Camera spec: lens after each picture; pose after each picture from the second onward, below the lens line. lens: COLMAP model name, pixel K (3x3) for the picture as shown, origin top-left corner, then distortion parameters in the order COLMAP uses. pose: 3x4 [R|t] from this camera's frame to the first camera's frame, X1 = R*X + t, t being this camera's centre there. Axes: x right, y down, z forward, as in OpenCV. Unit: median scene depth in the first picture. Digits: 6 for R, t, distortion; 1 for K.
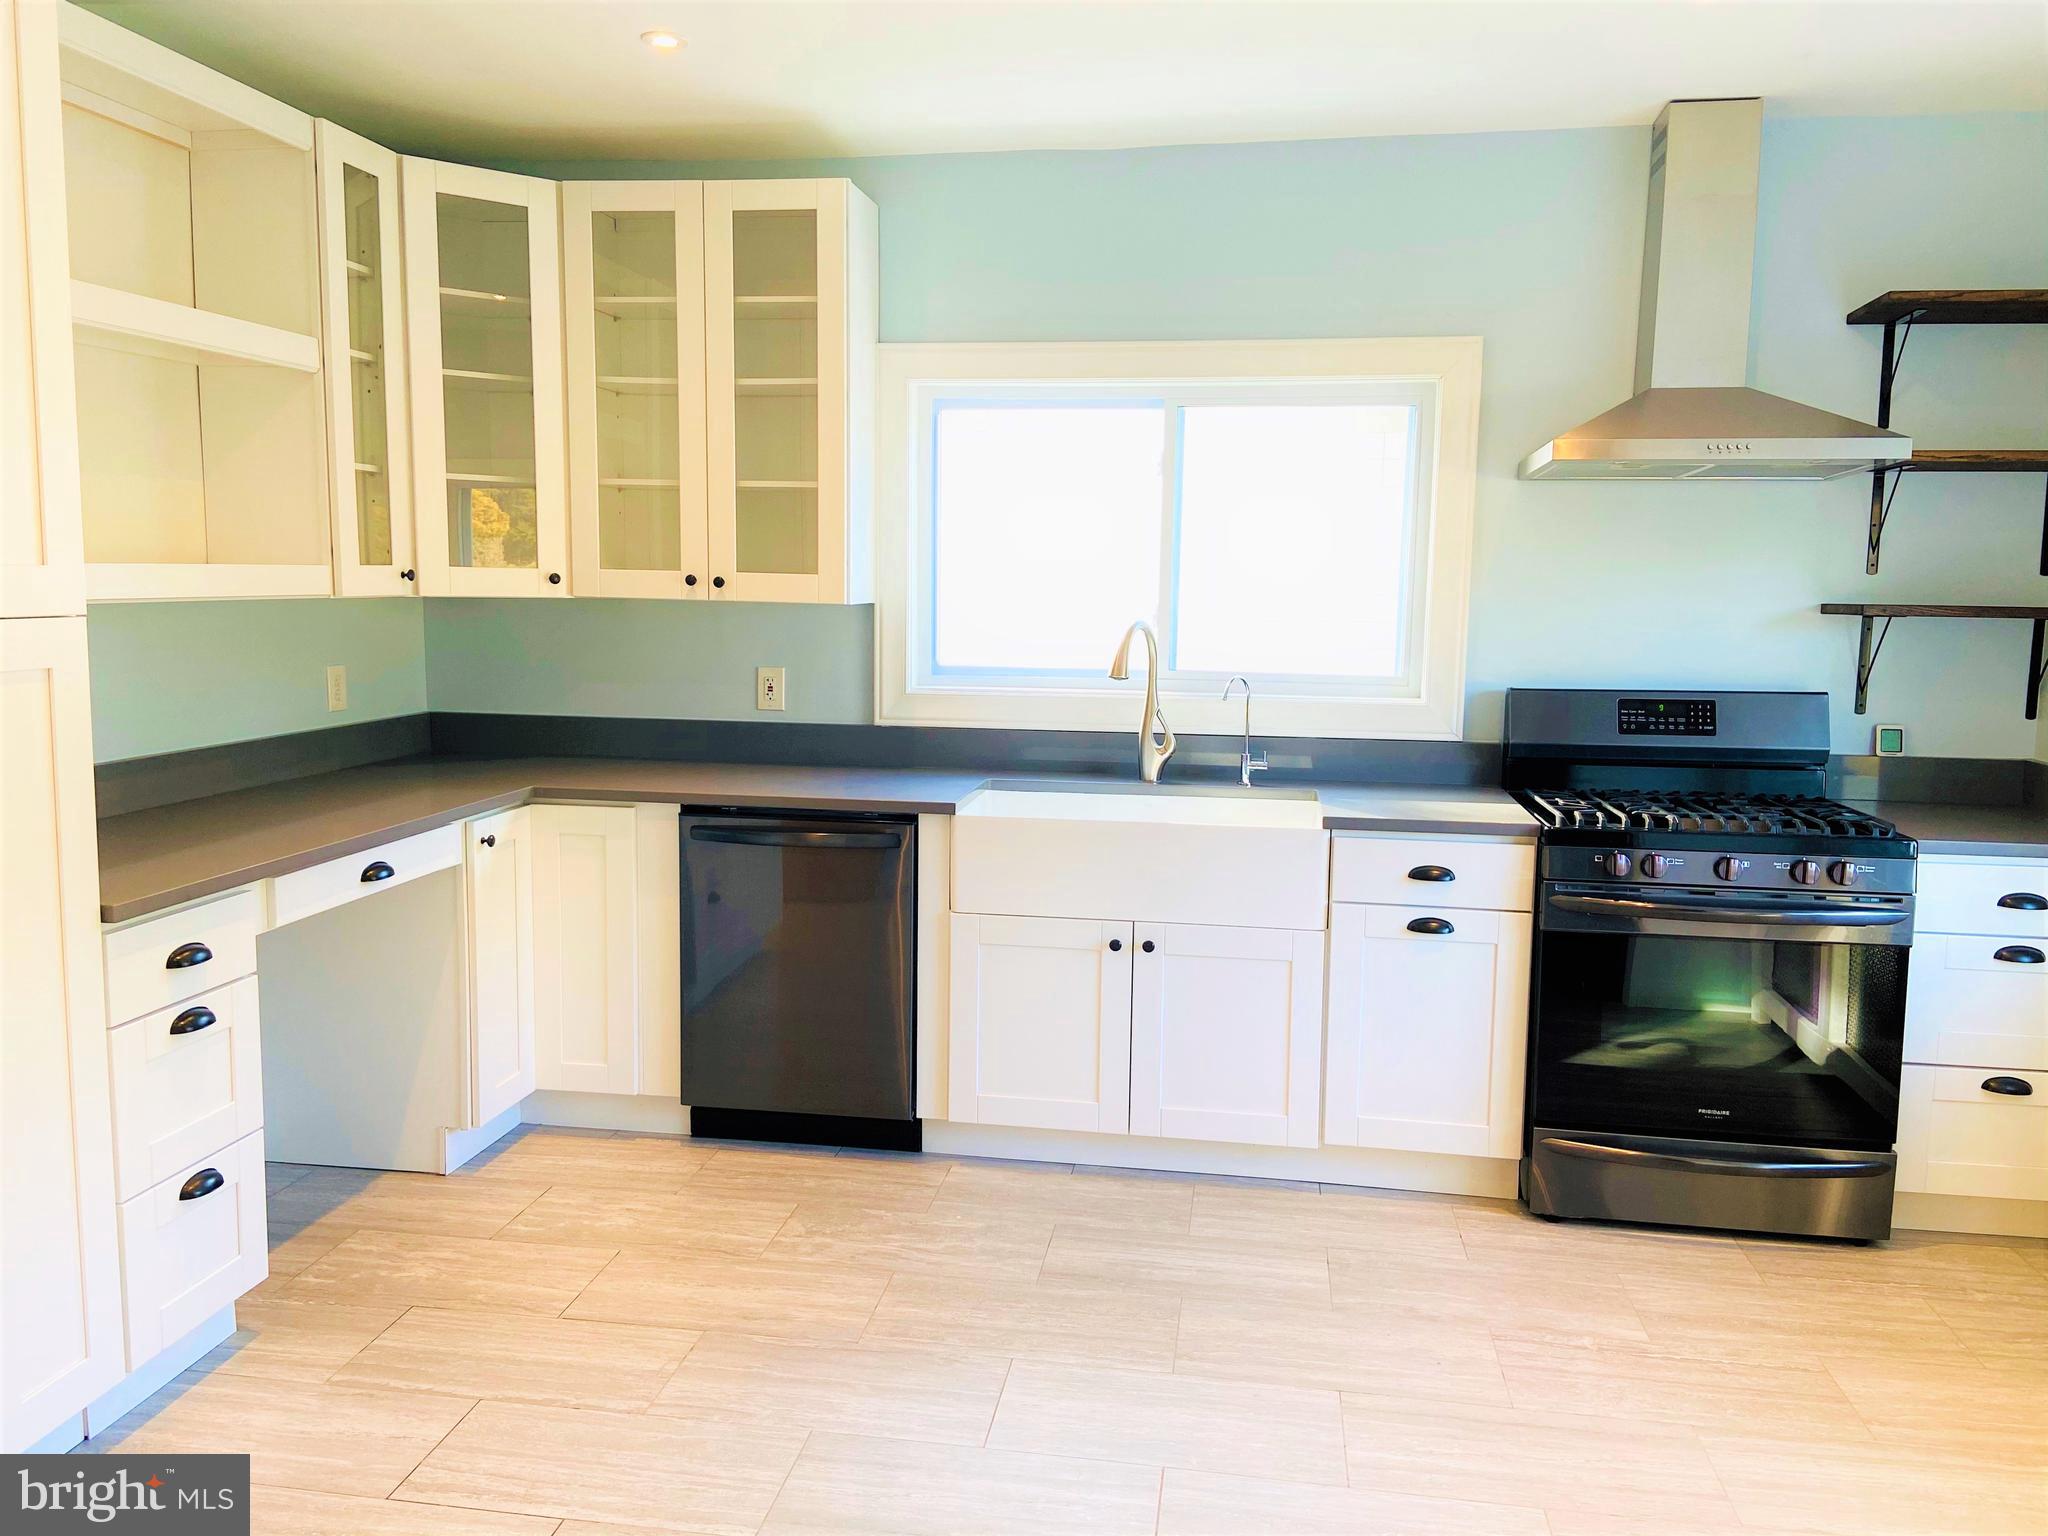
lens RADIAL K [[1537.4, 0, 1025.8], [0, 1537.4, 758.0], [0, 0, 1]] dist [0.121935, -0.152559]
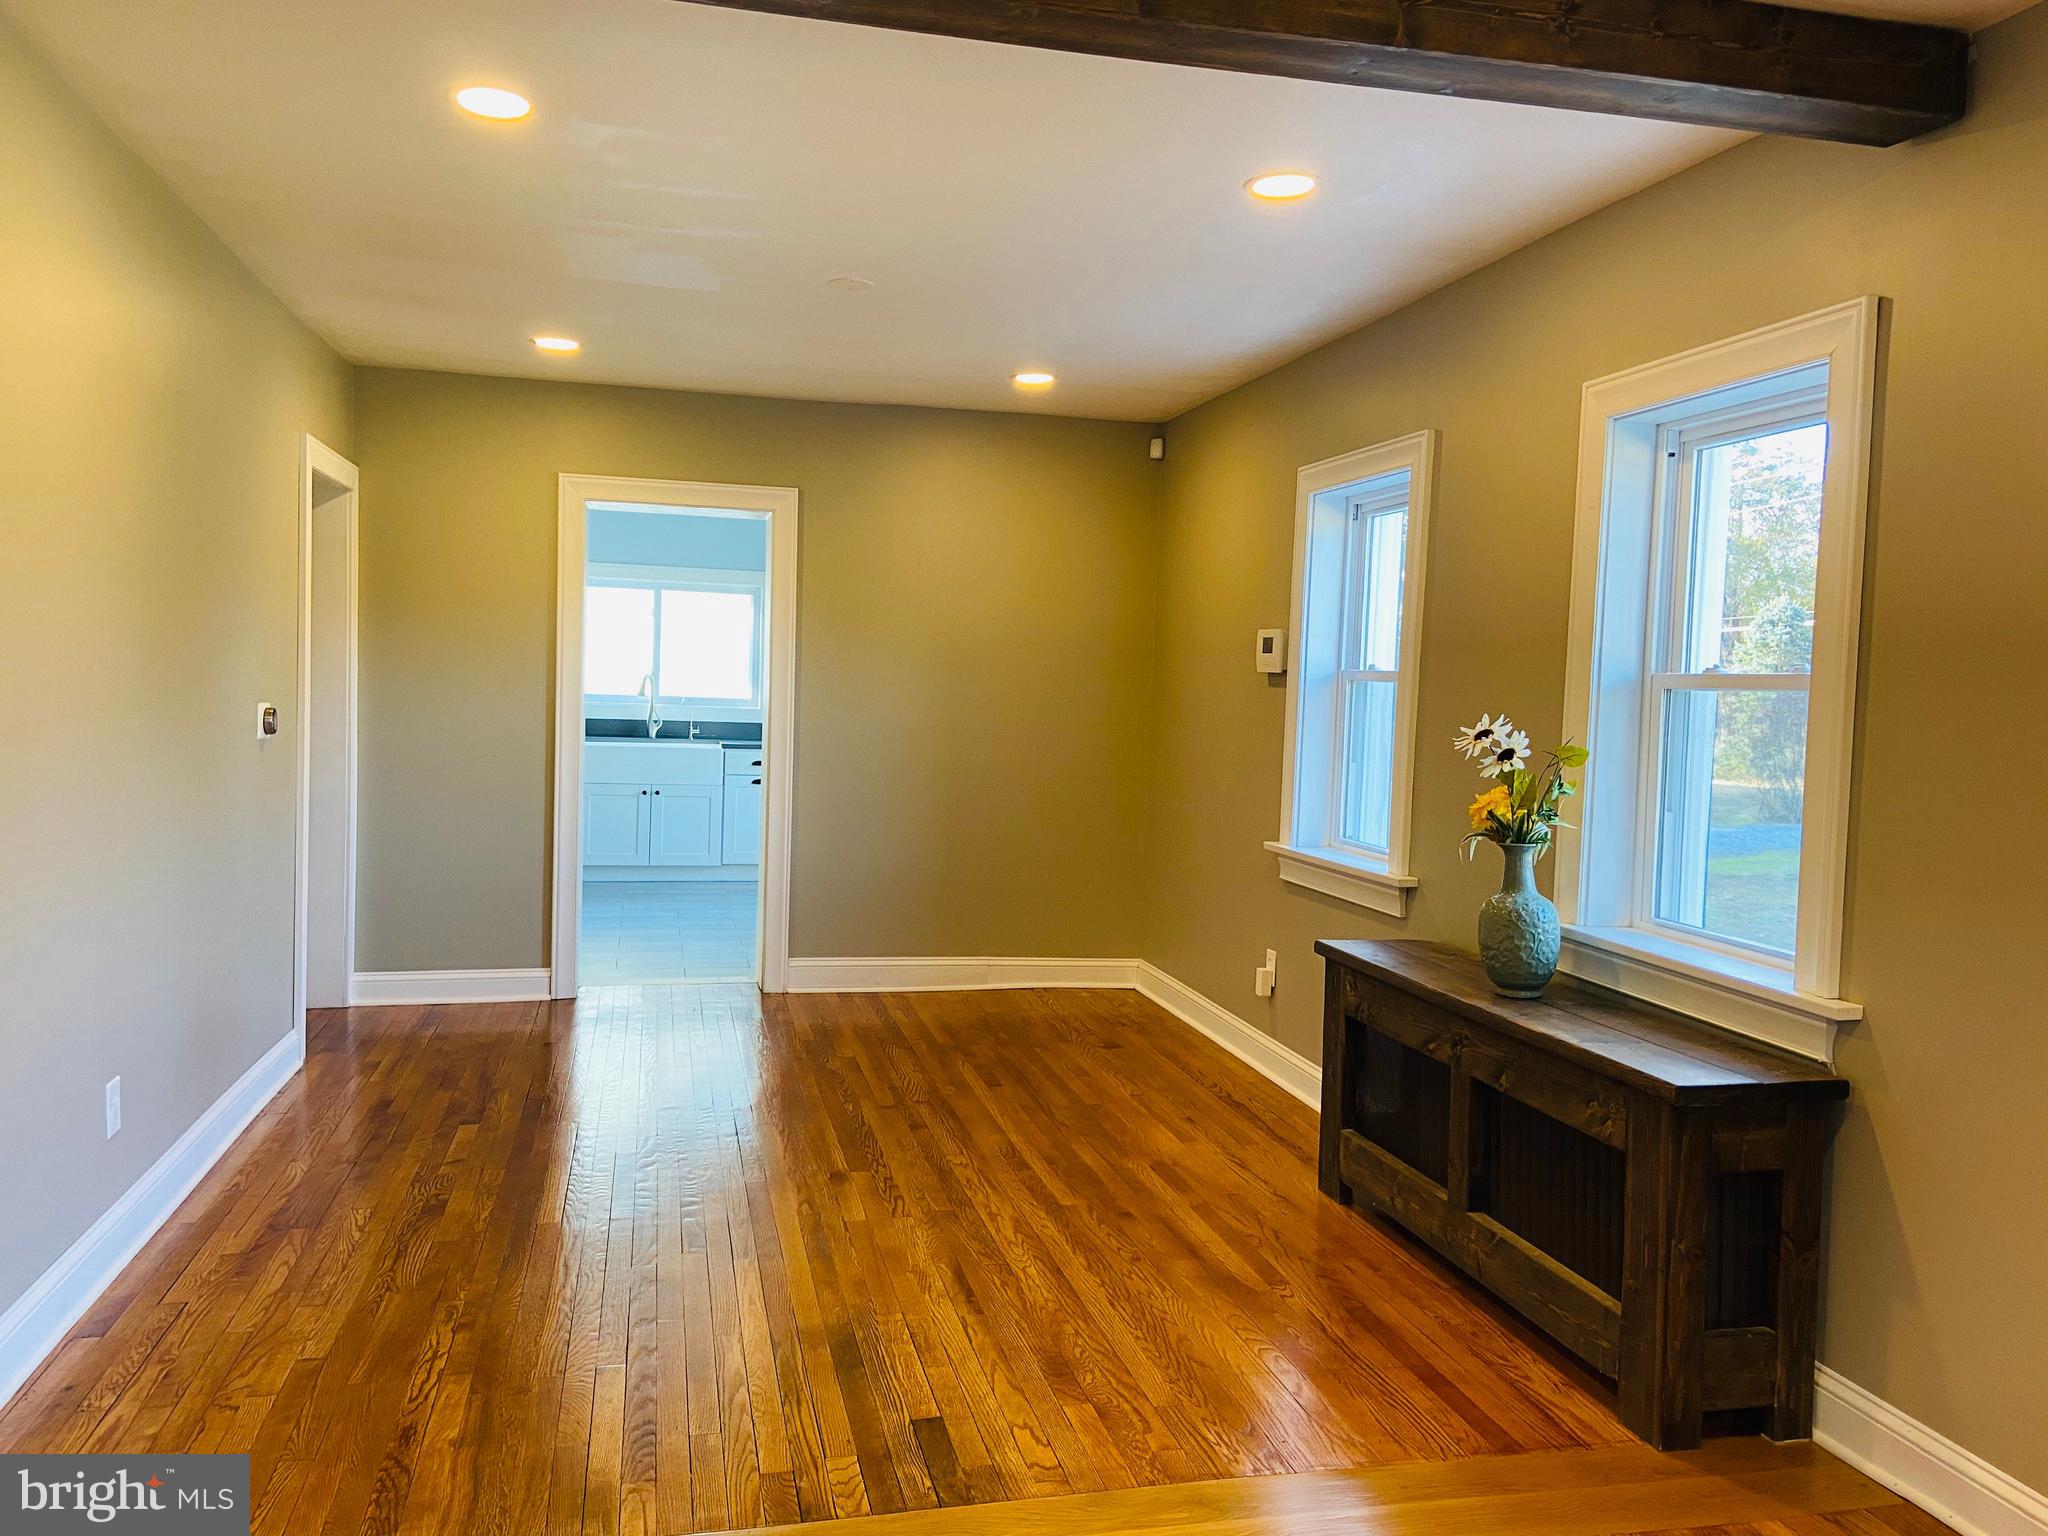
lens RADIAL K [[1537.4, 0, 1028.2], [0, 1537.4, 754.8], [0, 0, 1]] dist [0.121935, -0.152559]
pose [[0.924465, -0.001147, 0.381265, -0.346800], [0.022884, 0.998360, -0.052482, 0.207682], [-0.380580, 0.057243, 0.922975, -1.724203]]
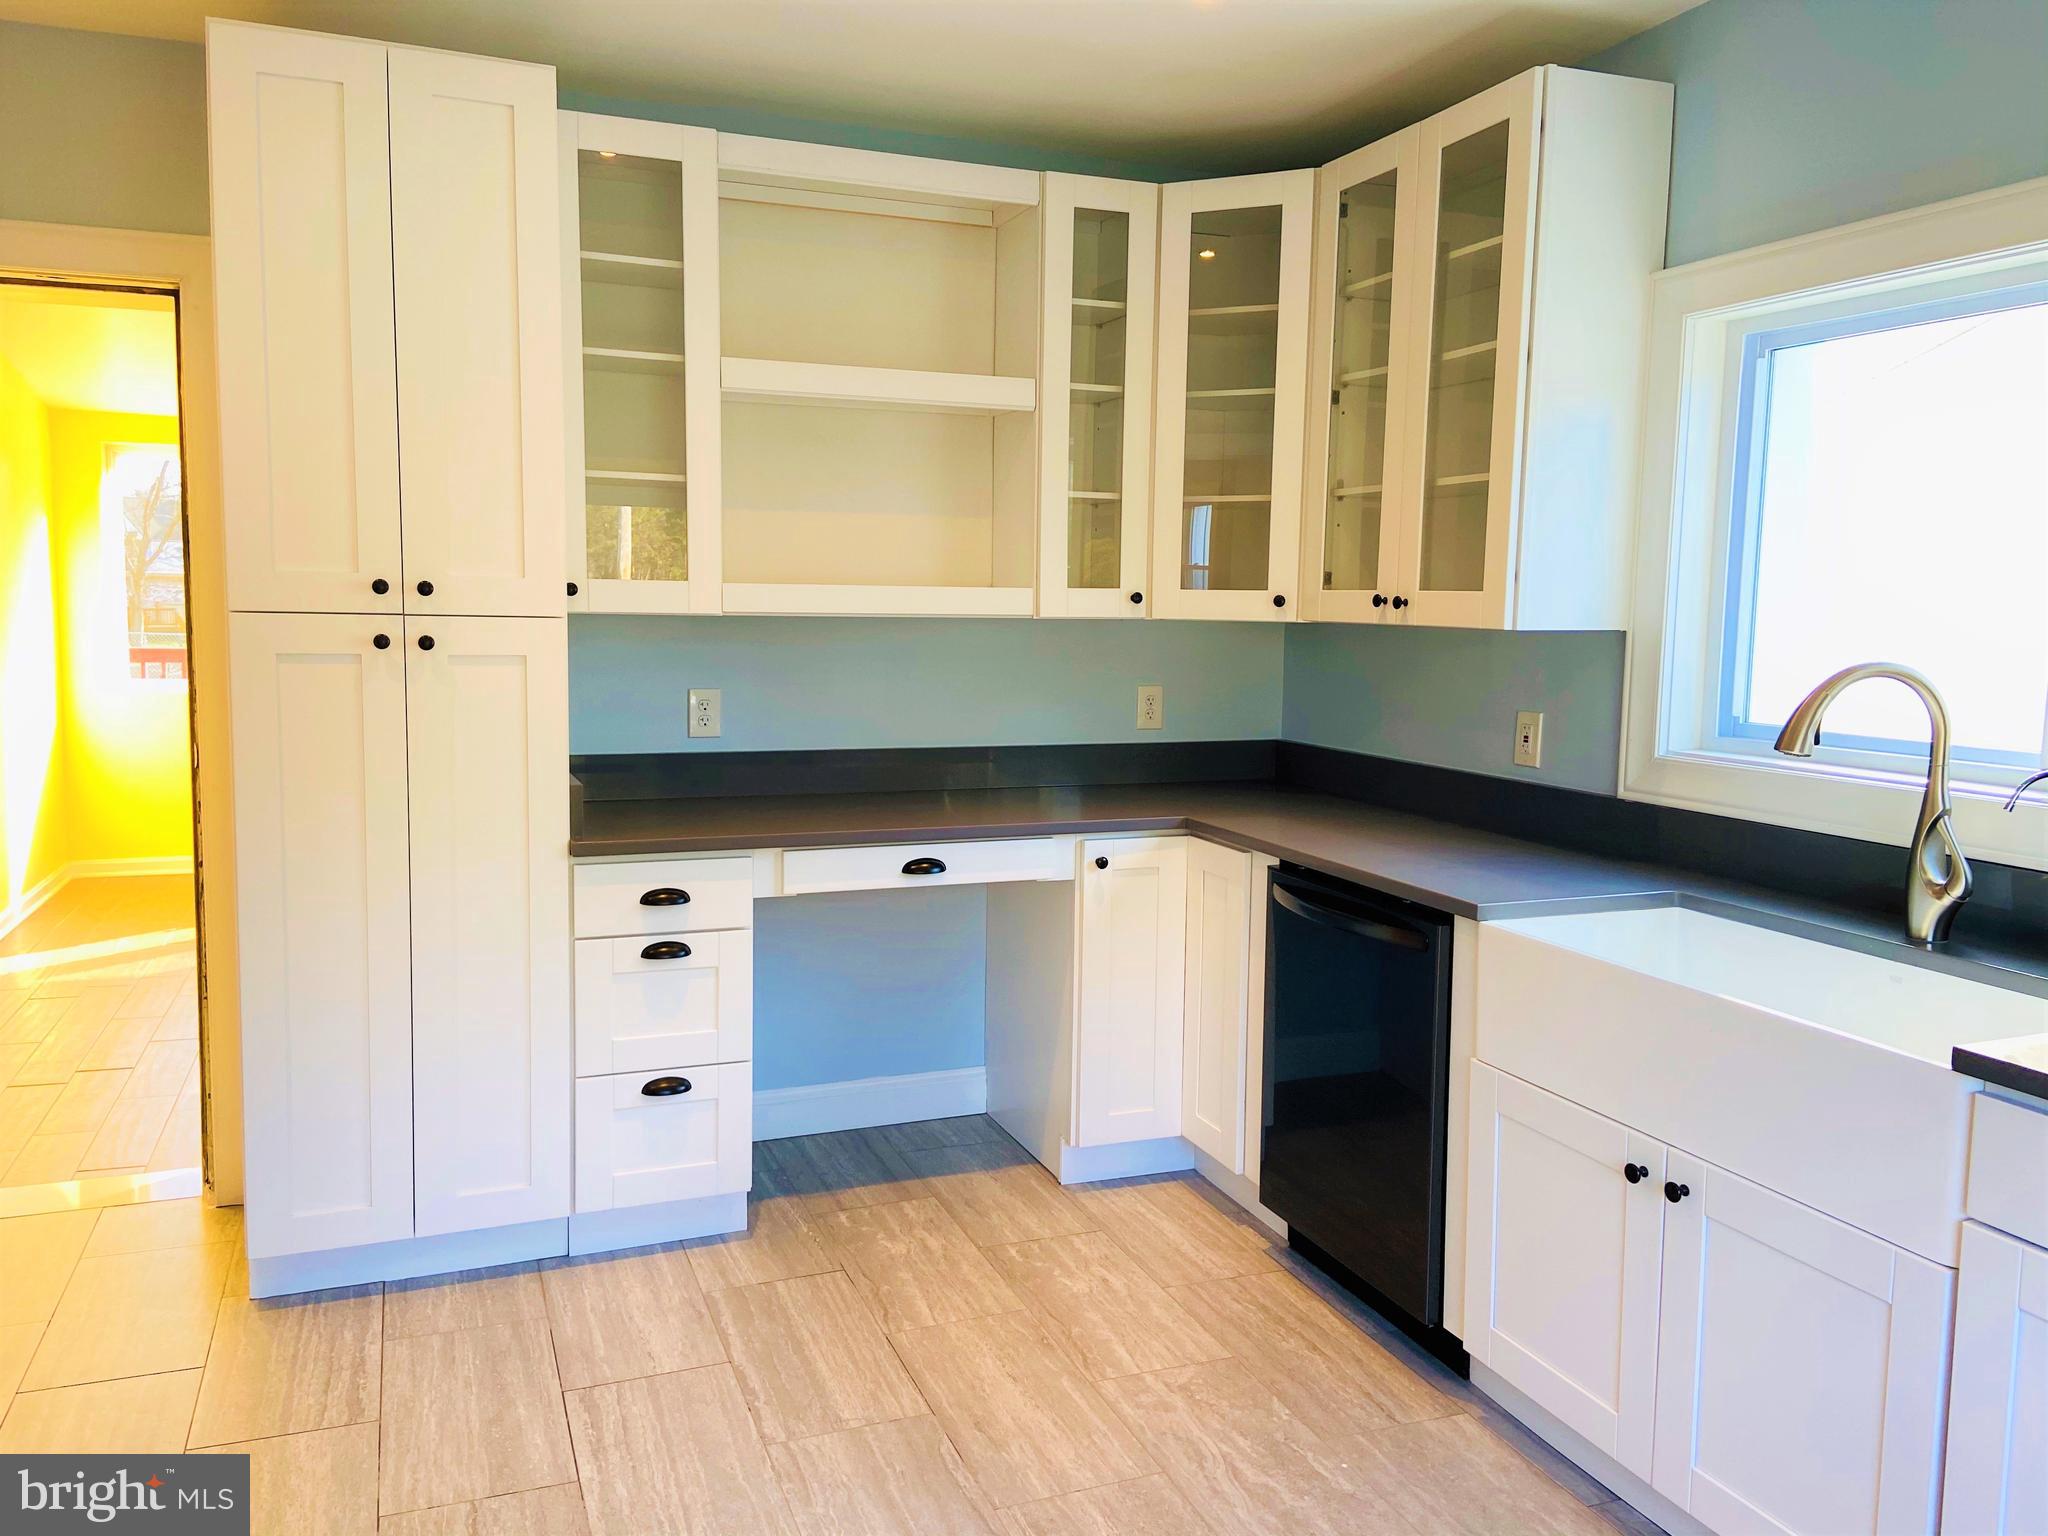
lens RADIAL K [[1537.4, 0, 1008.8], [0, 1537.4, 757.4], [0, 0, 1]] dist [0.121935, -0.152559]
pose [[0.500296, 0.084381, -0.861733, 0.454700], [-0.111526, 0.993230, 0.032508, -0.037681], [0.858642, 0.079842, 0.506319, 0.437183]]
